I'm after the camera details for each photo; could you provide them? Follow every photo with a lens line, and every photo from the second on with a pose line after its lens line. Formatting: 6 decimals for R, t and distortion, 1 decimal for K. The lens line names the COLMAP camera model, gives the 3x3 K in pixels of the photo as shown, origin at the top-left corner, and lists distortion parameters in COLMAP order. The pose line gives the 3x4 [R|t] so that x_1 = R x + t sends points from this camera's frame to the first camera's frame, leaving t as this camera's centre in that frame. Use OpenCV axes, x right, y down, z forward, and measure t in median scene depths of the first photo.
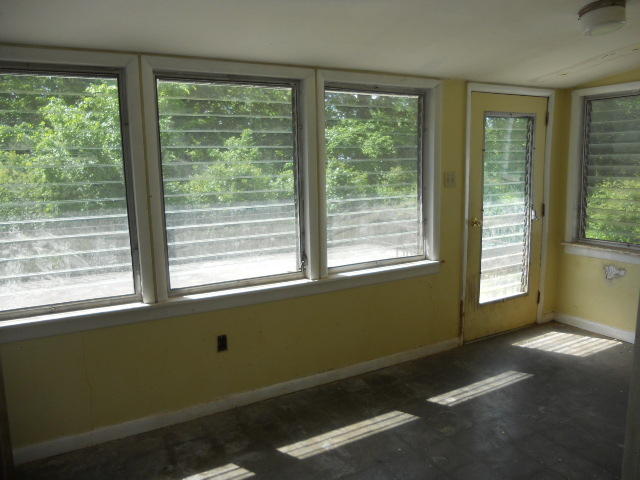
lens RADIAL K [[487.3, 0, 317.7], [0, 487.3, 243.3], [0, 0, 1]] dist [-0.051397, 0.001153]
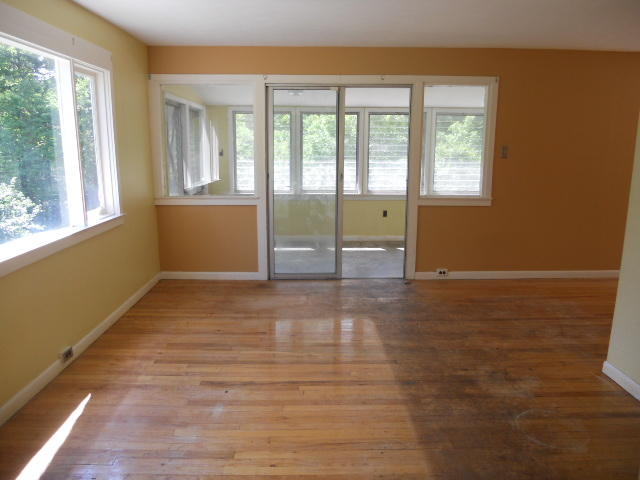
lens RADIAL K [[487.3, 0, 317.7], [0, 487.3, 243.3], [0, 0, 1]] dist [-0.051397, 0.001153]
pose [[0.885144, 0.115644, -0.450718, 0.127344], [-0.097754, 0.993223, 0.062864, 0.043573], [0.454933, -0.011584, 0.890450, -0.280728]]
